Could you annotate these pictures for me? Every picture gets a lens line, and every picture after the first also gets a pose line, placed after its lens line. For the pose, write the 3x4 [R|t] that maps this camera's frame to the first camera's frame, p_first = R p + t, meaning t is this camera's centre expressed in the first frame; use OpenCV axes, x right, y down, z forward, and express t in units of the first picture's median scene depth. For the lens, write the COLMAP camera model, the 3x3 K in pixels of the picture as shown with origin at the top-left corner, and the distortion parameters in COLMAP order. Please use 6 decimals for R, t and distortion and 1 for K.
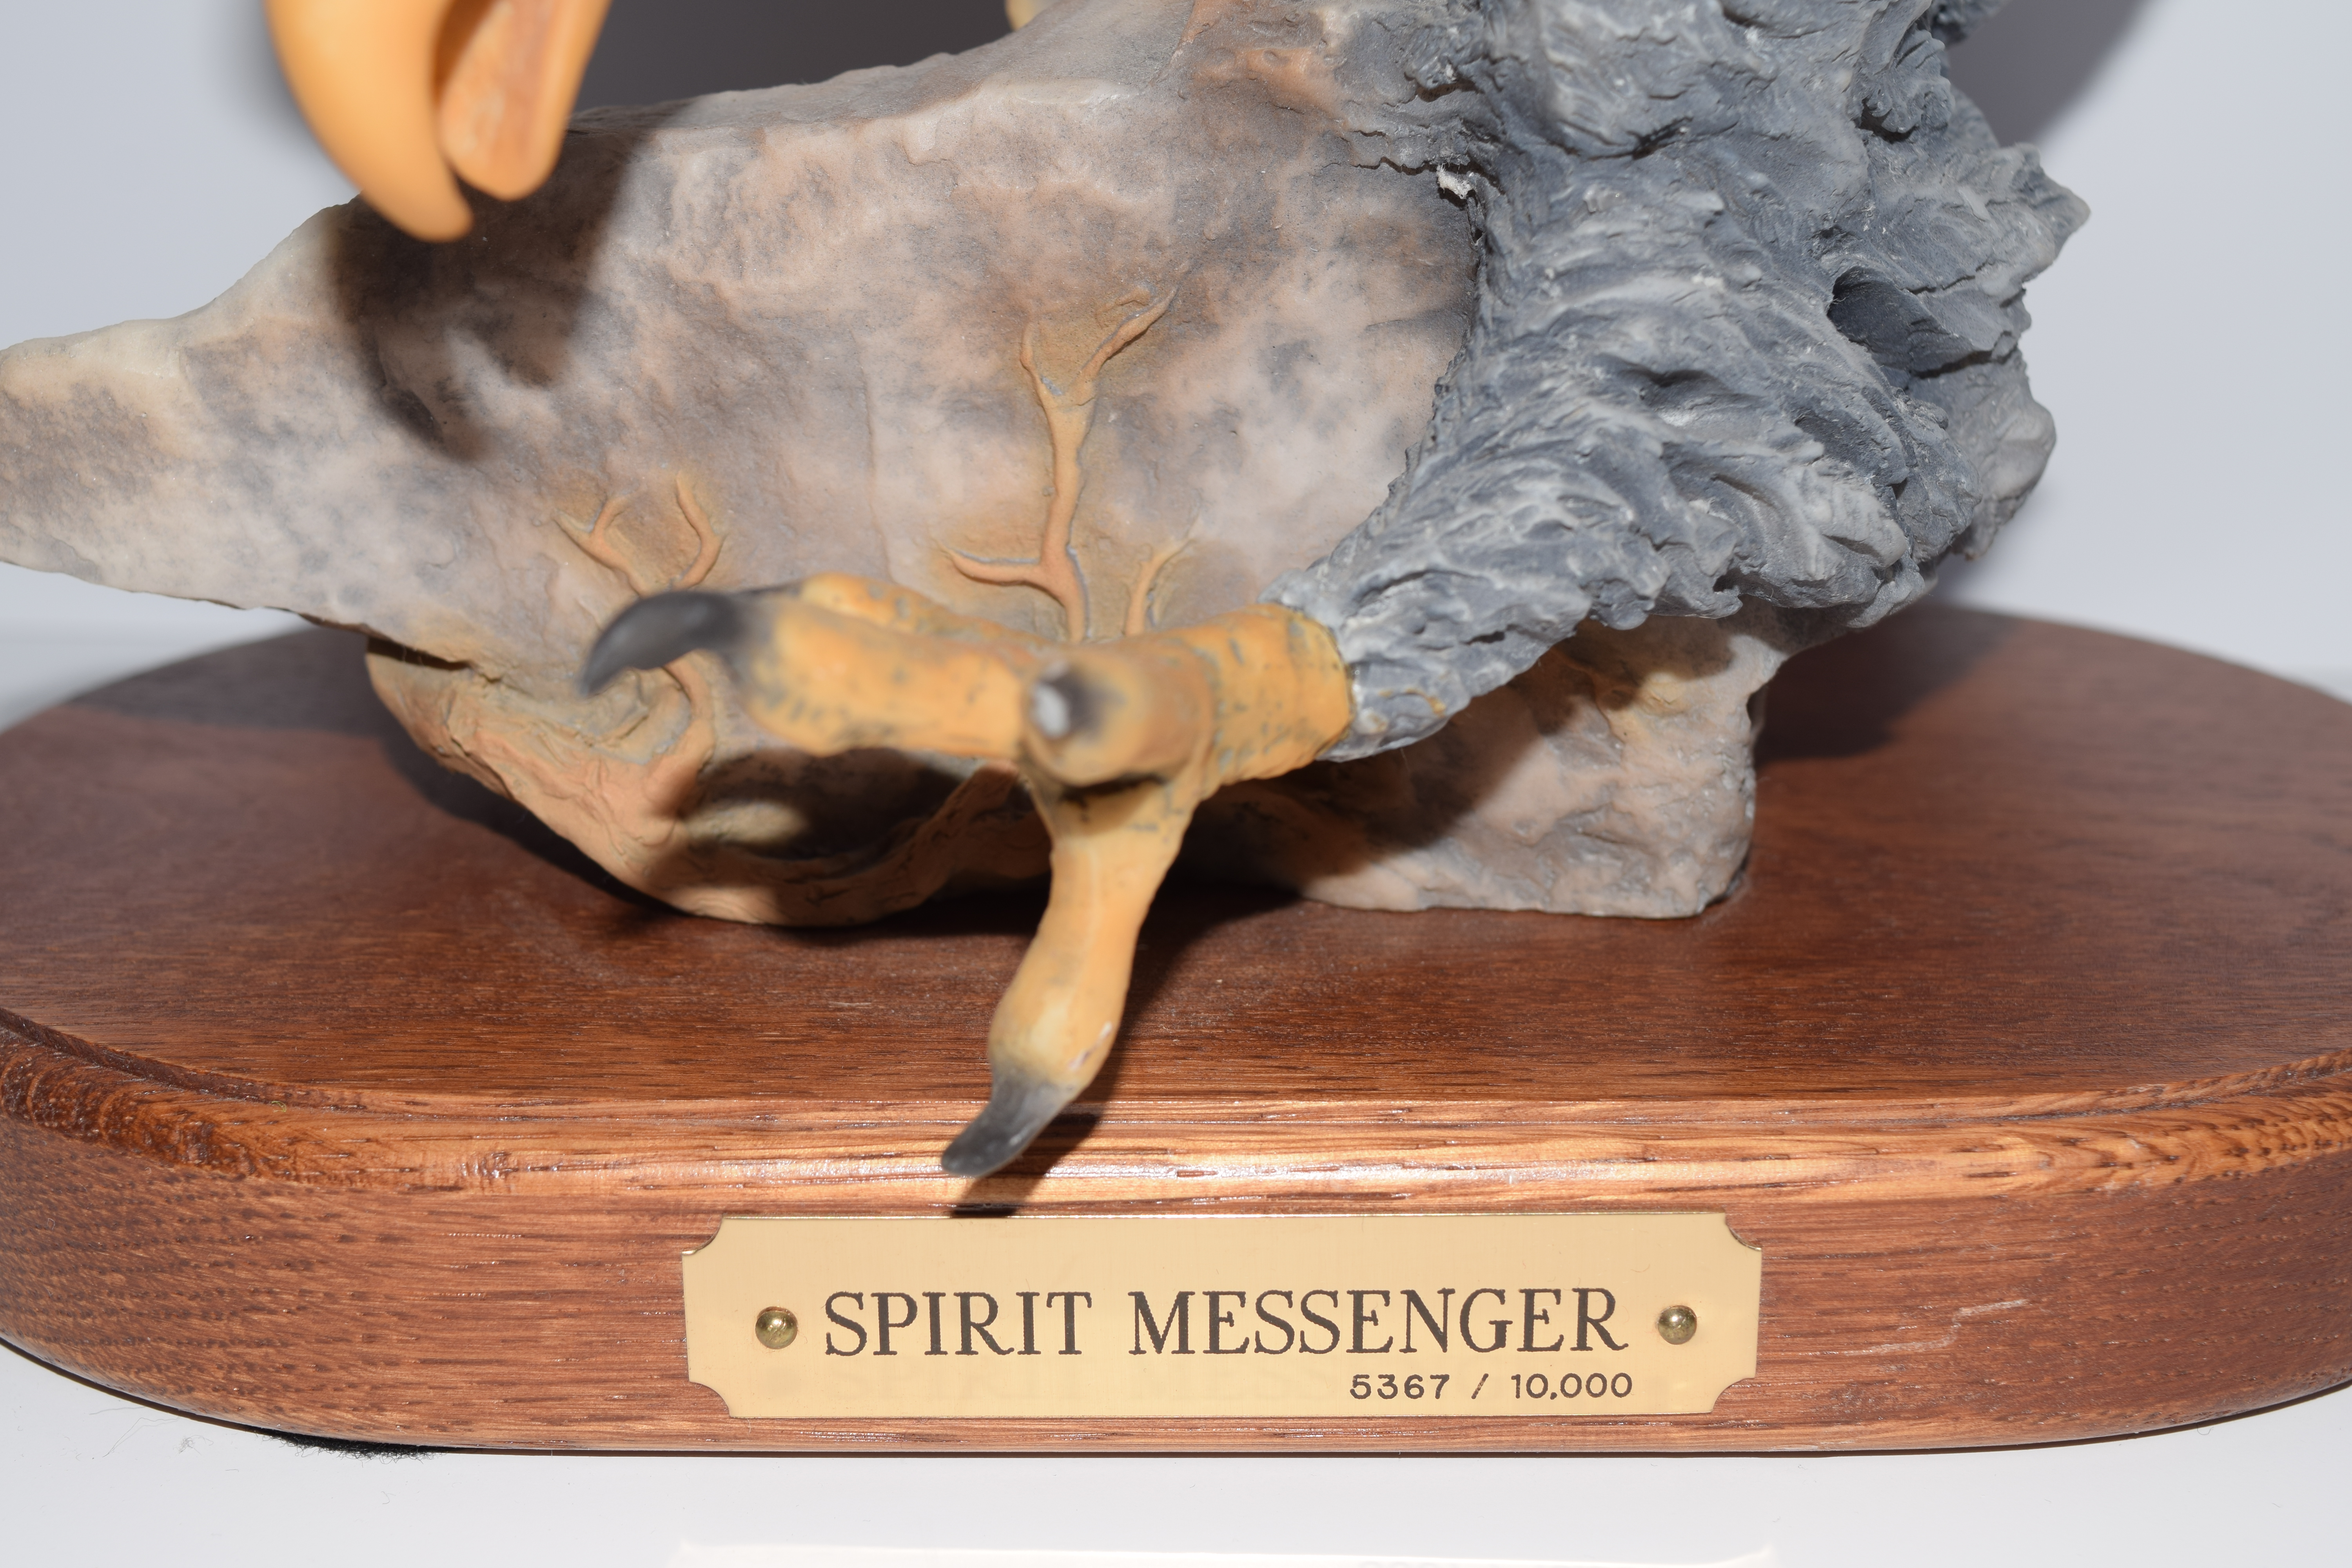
lens RADIAL K [[3849.8, 0, 1173.0], [0, 3849.8, 781.7], [0, 0, 1]] dist [-0.020135, 0.000000]
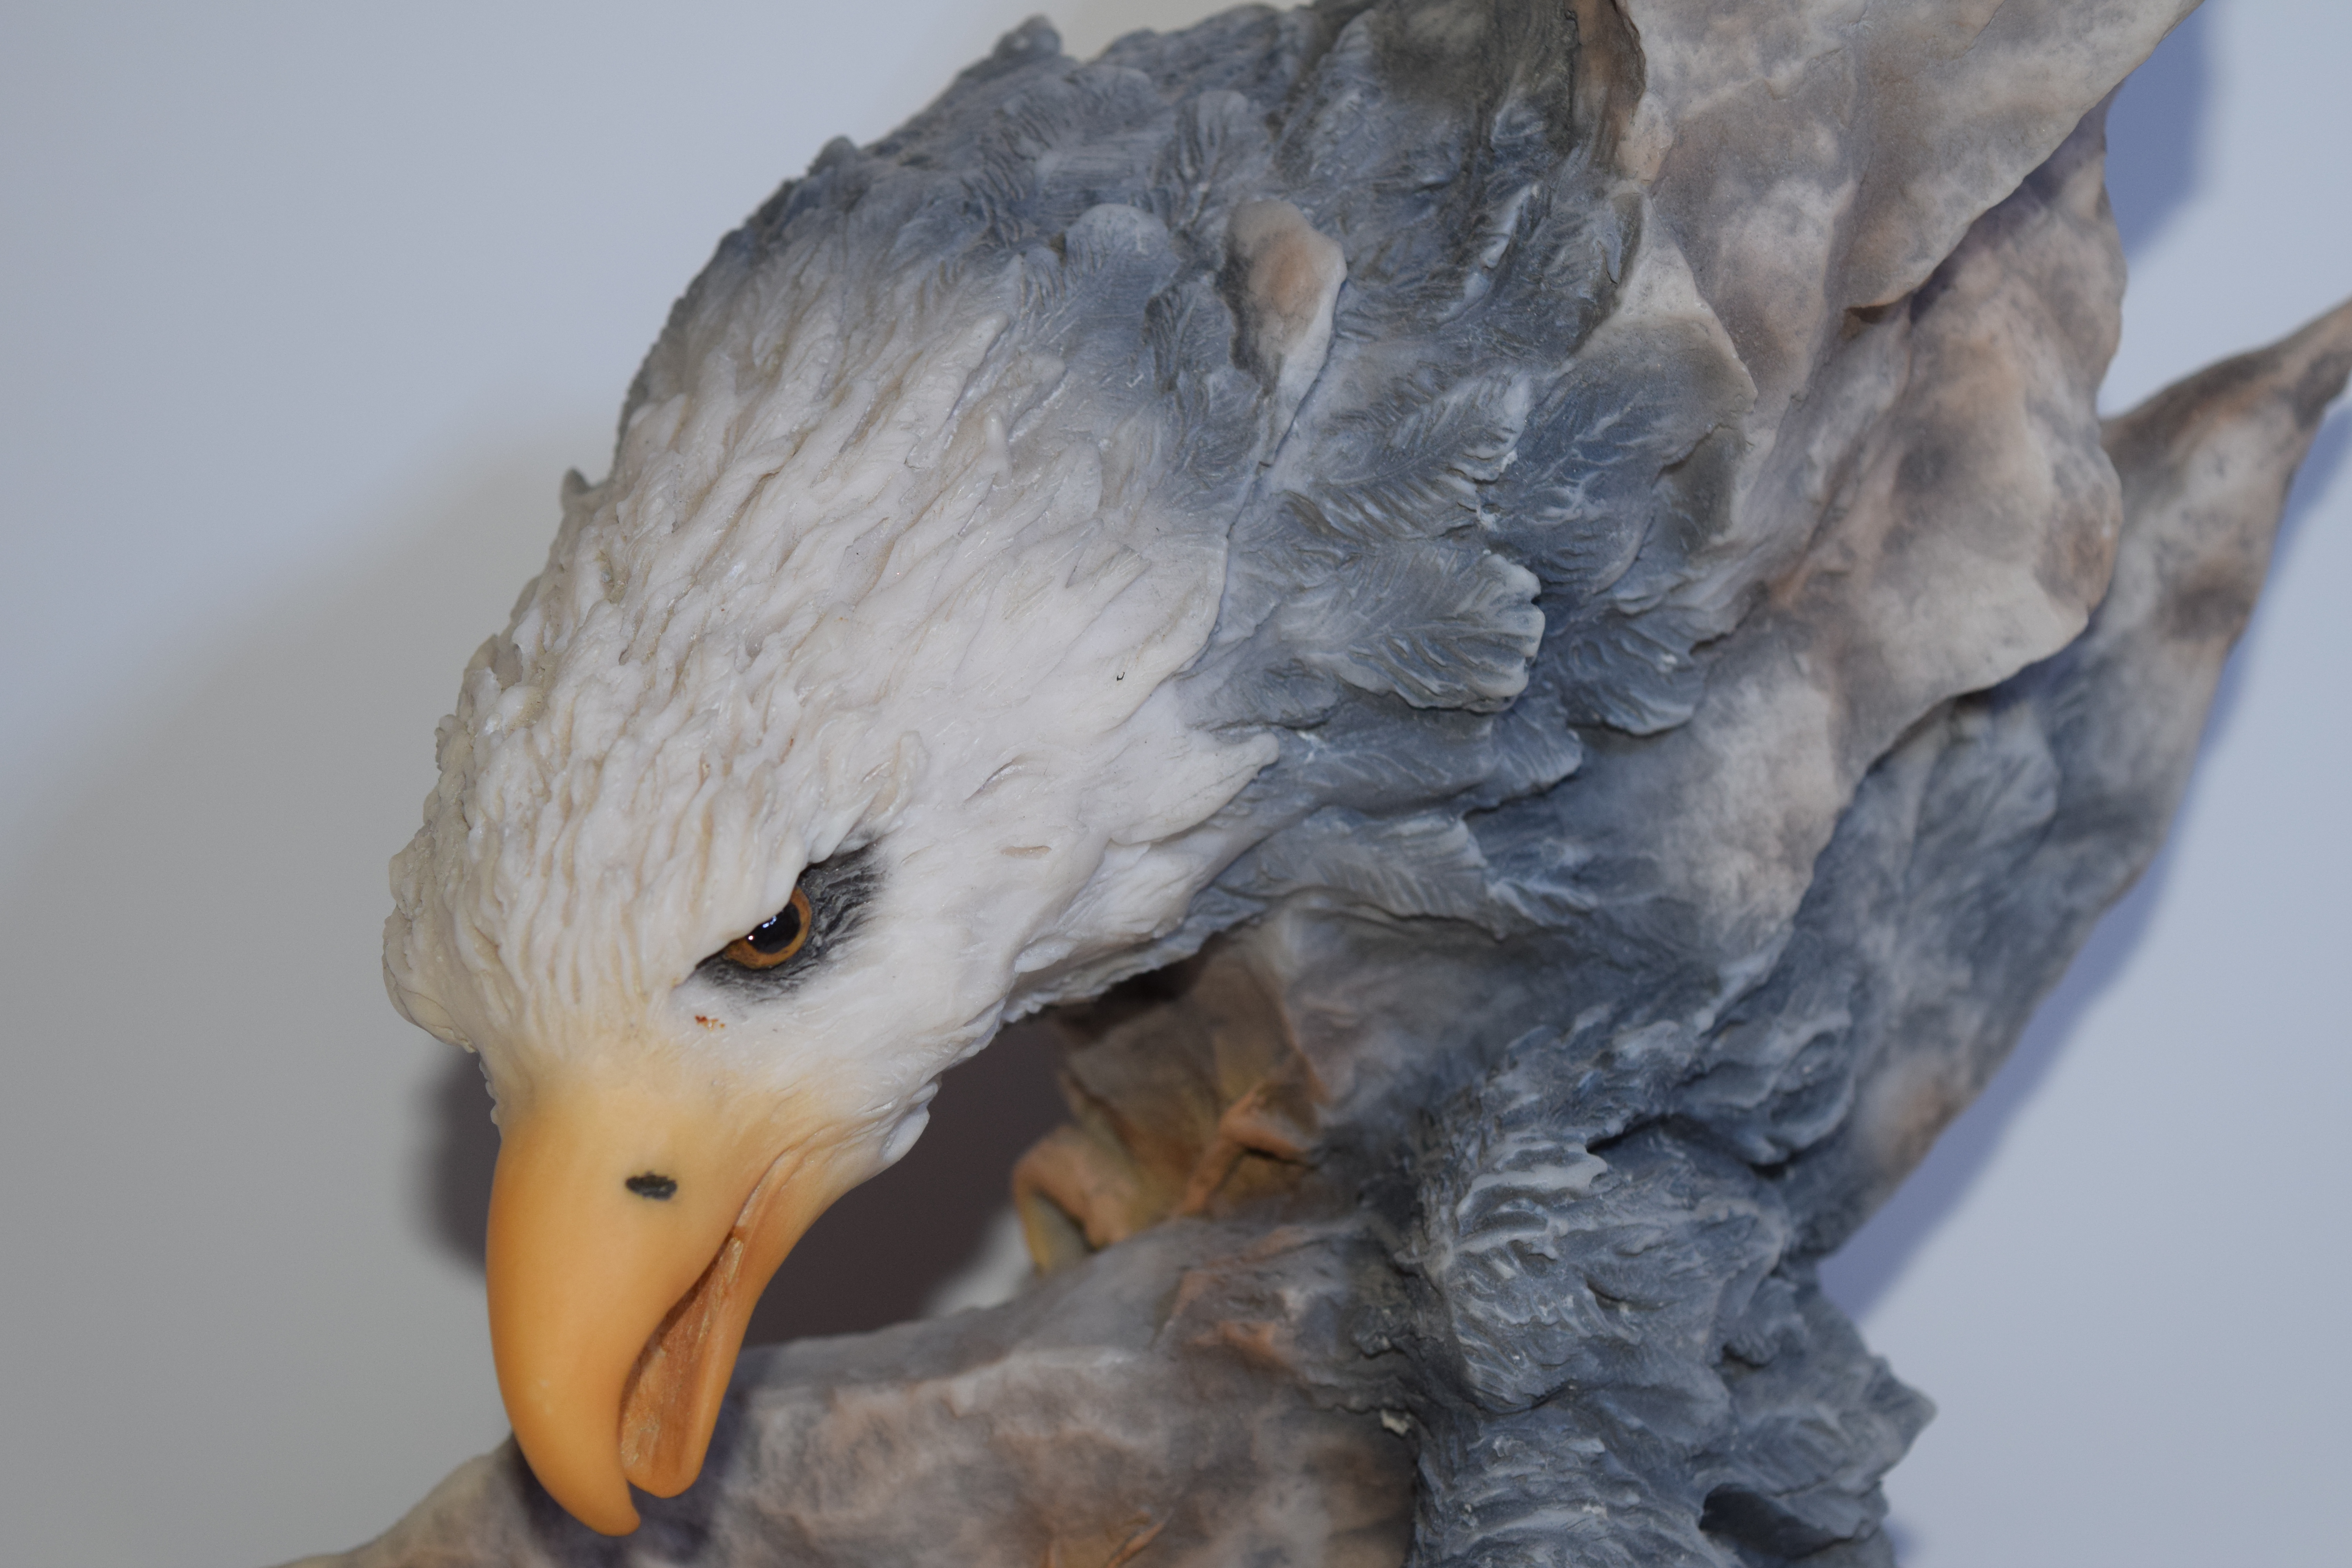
lens RADIAL K [[5191.2, 0, 1182.0], [0, 5191.2, 790.2], [0, 0, 1]] dist [0.065252, 0.000000]
pose [[0.999661, -0.025926, 0.002468, 0.005641], [0.025925, 0.981565, -0.189362, -0.040920], [0.002487, 0.189362, 0.981904, -0.684561]]
